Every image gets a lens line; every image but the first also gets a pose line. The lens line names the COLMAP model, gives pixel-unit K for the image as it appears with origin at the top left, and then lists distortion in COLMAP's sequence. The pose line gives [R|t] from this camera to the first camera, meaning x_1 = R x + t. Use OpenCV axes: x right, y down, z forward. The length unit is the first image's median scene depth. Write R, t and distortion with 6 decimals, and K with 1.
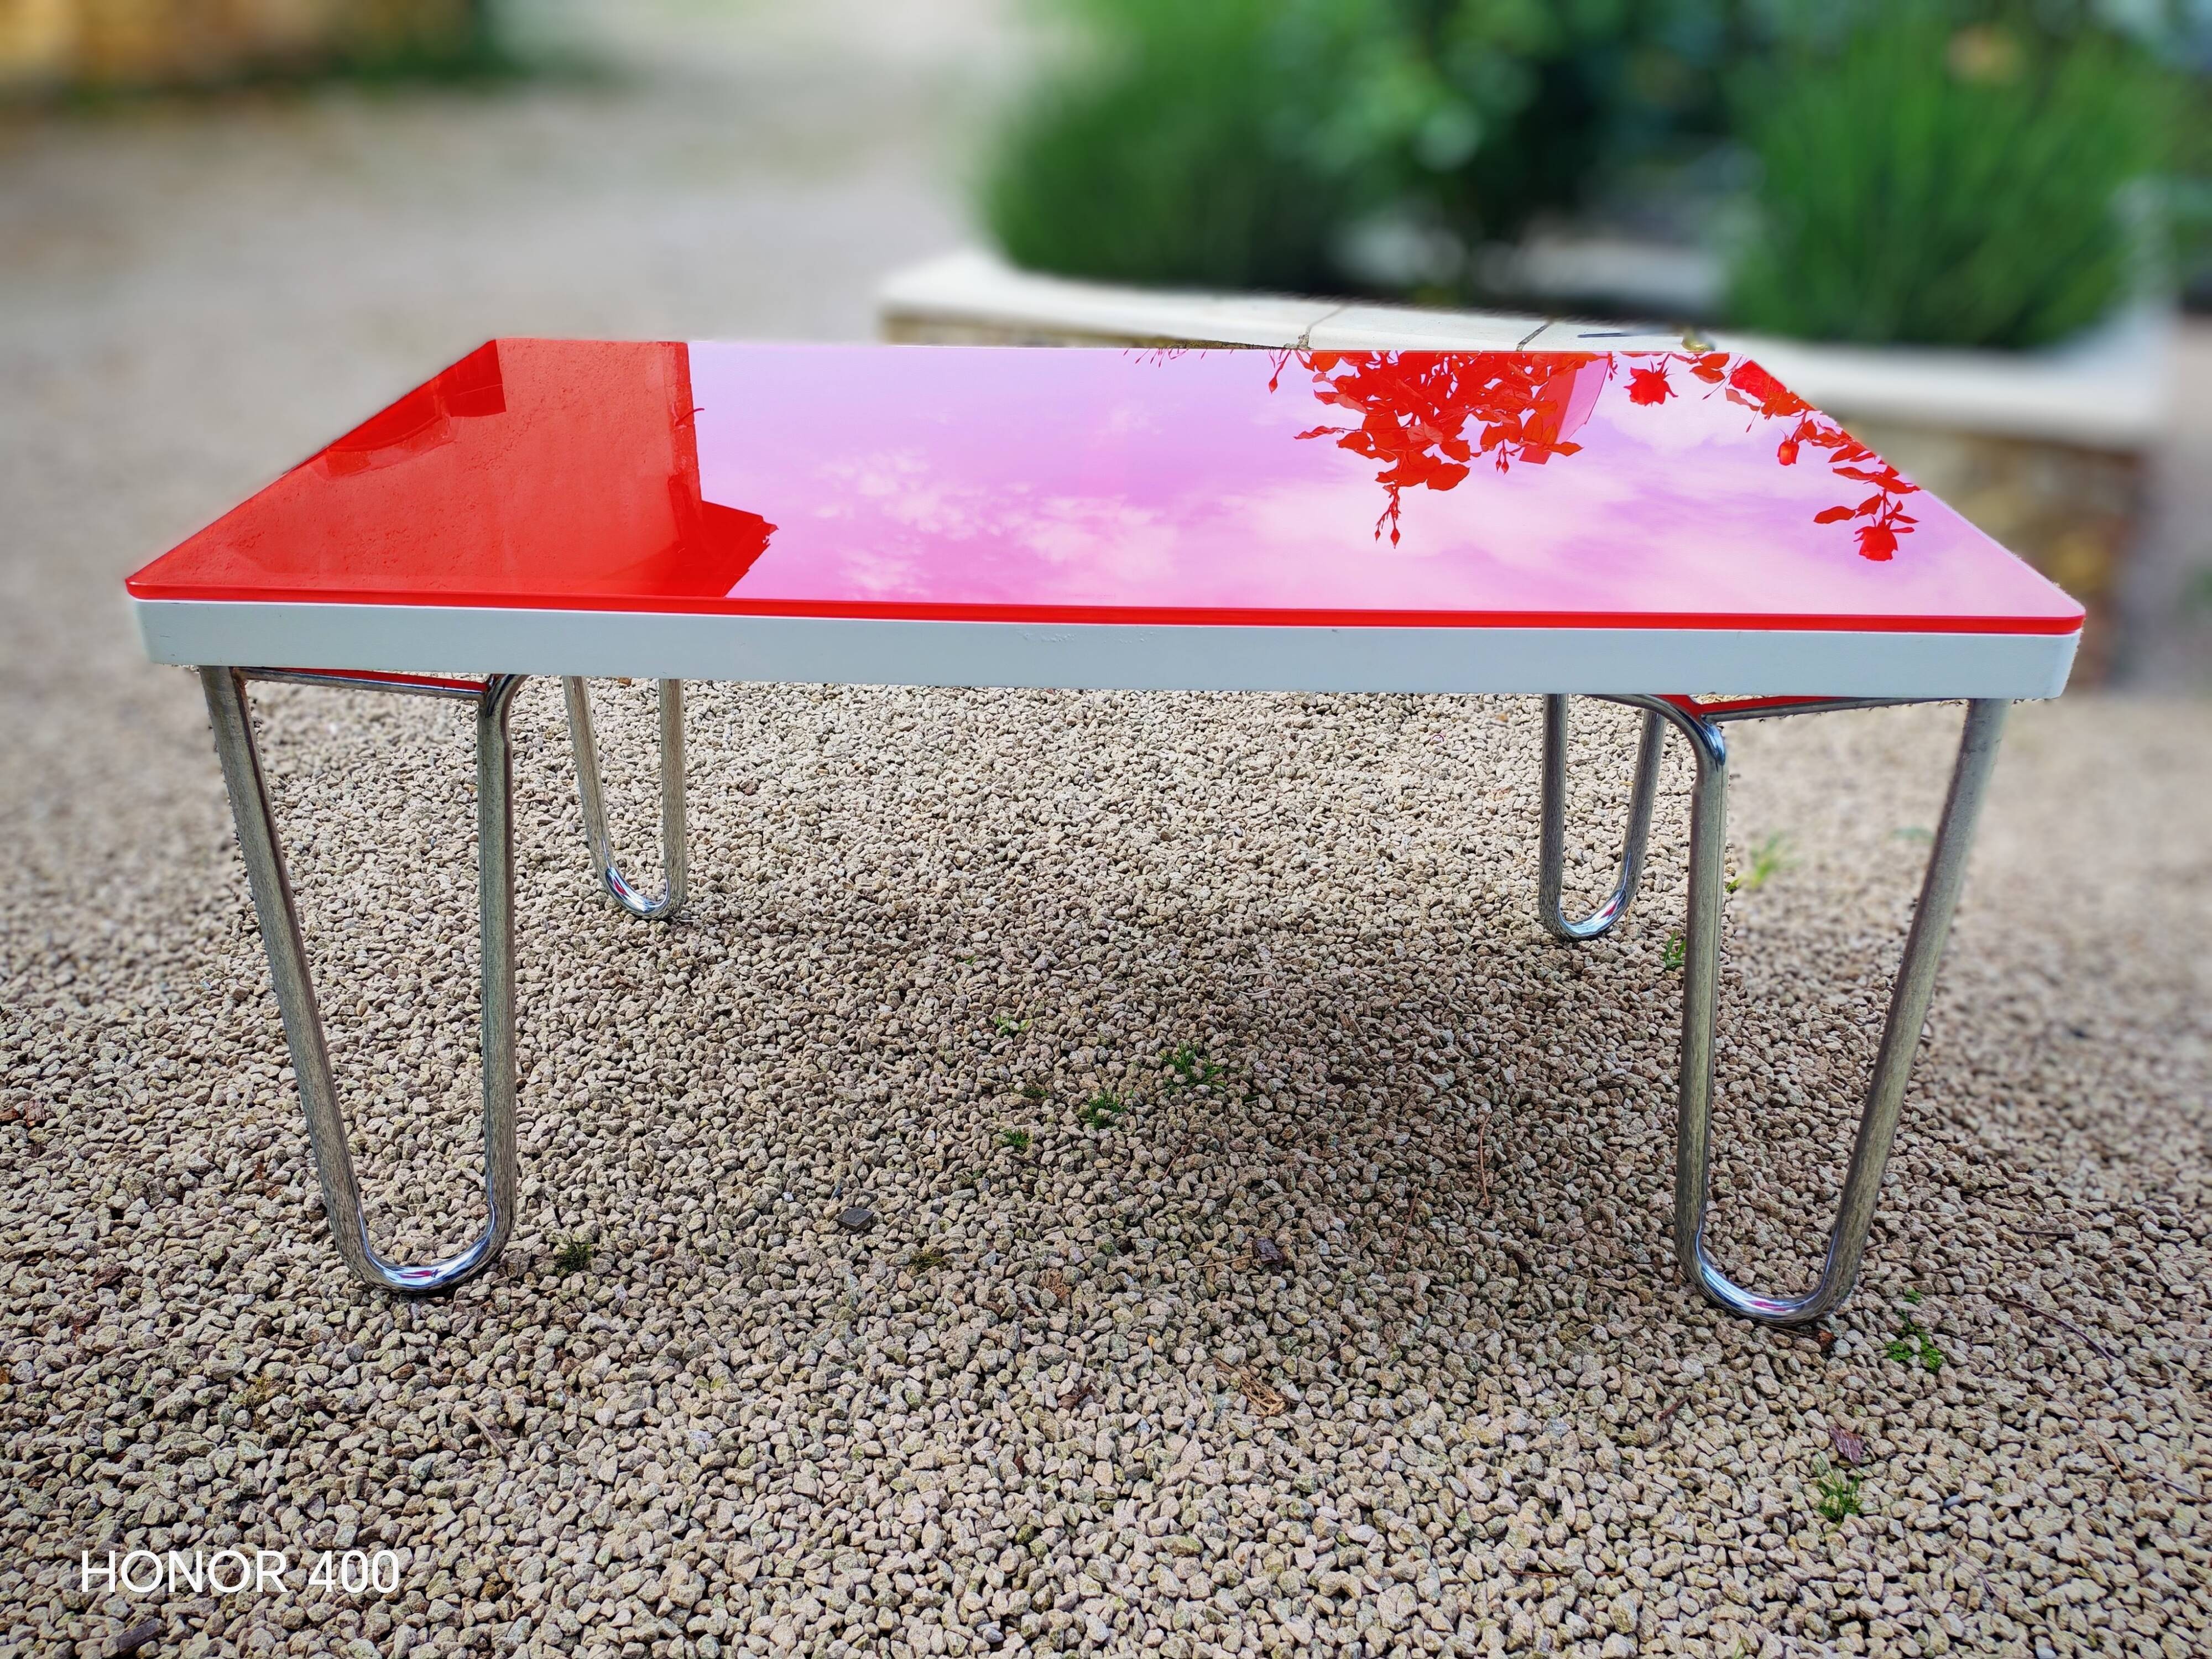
lens RADIAL K [[1673.7, 0, 1099.7], [0, 1673.7, 826.7], [0, 0, 1]] dist [0.059814, -0.066426]
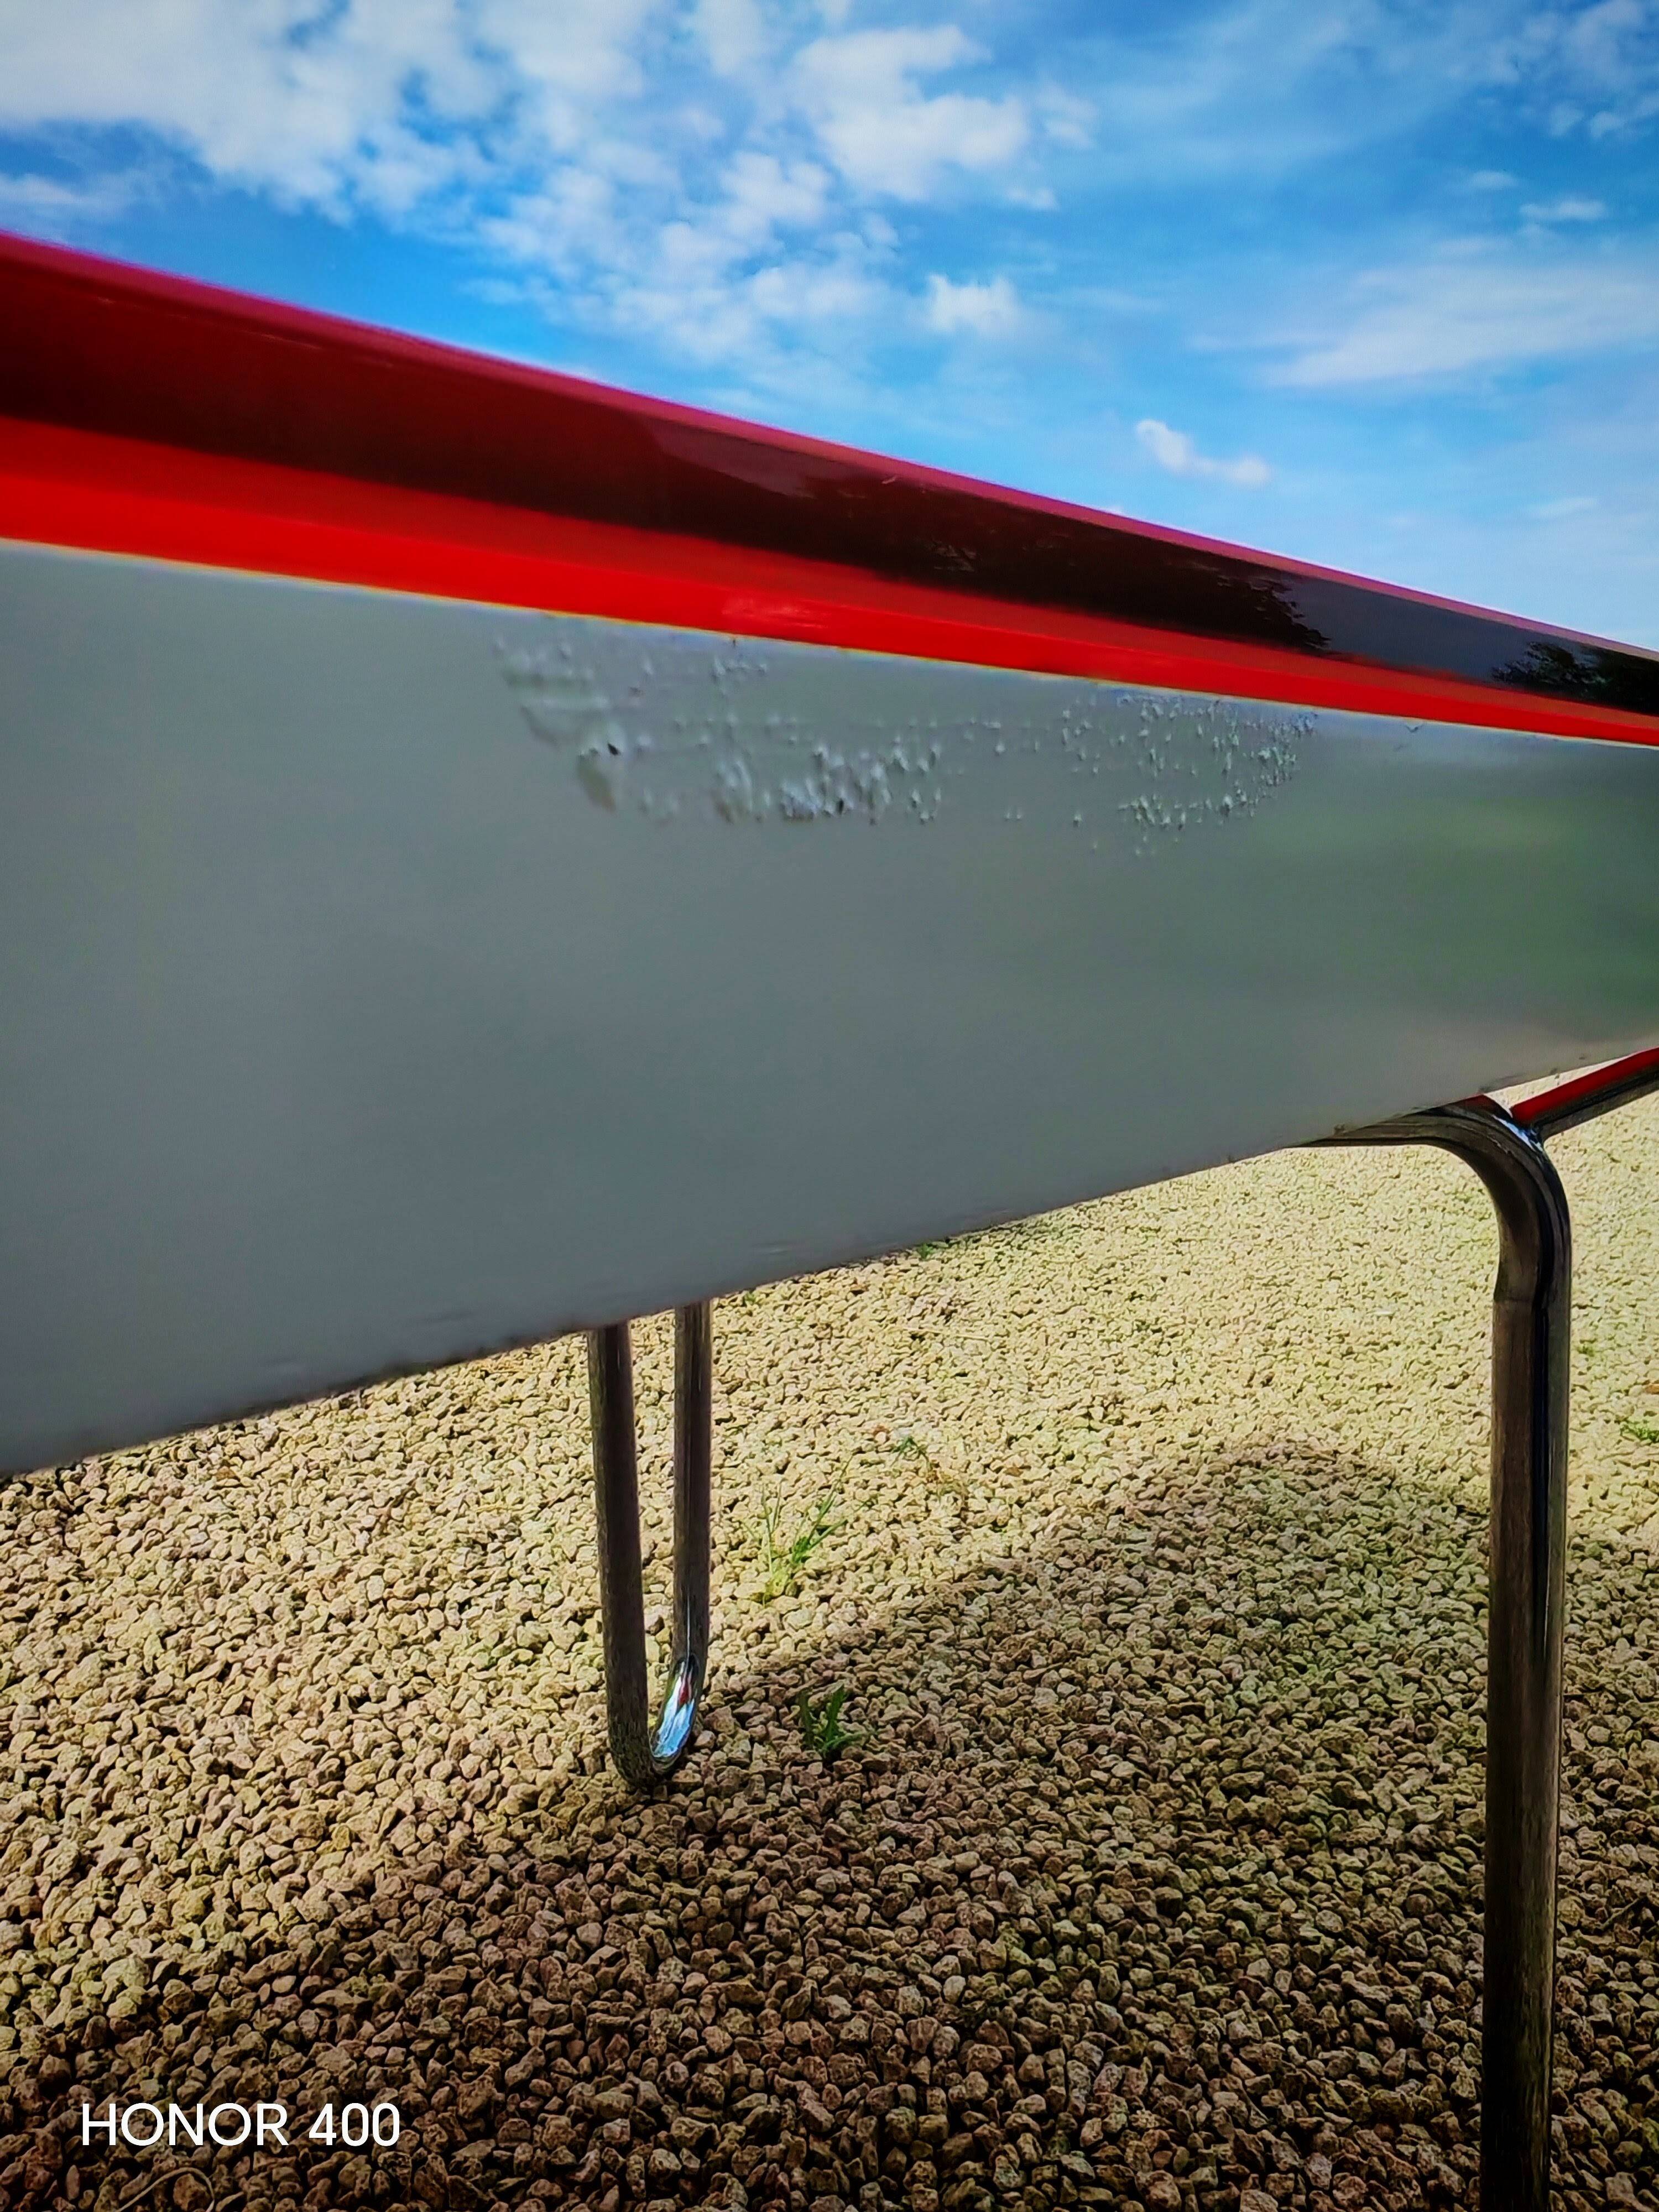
lens RADIAL K [[1673.7, 0, 820.7], [0, 1673.7, 1105.2], [0, 0, 1]] dist [0.059814, -0.066426]
pose [[0.663847, -0.113262, 0.739242, -0.083381], [0.319898, 0.936477, -0.143791, -0.053158], [-0.675998, 0.331937, 0.657910, 0.642766]]
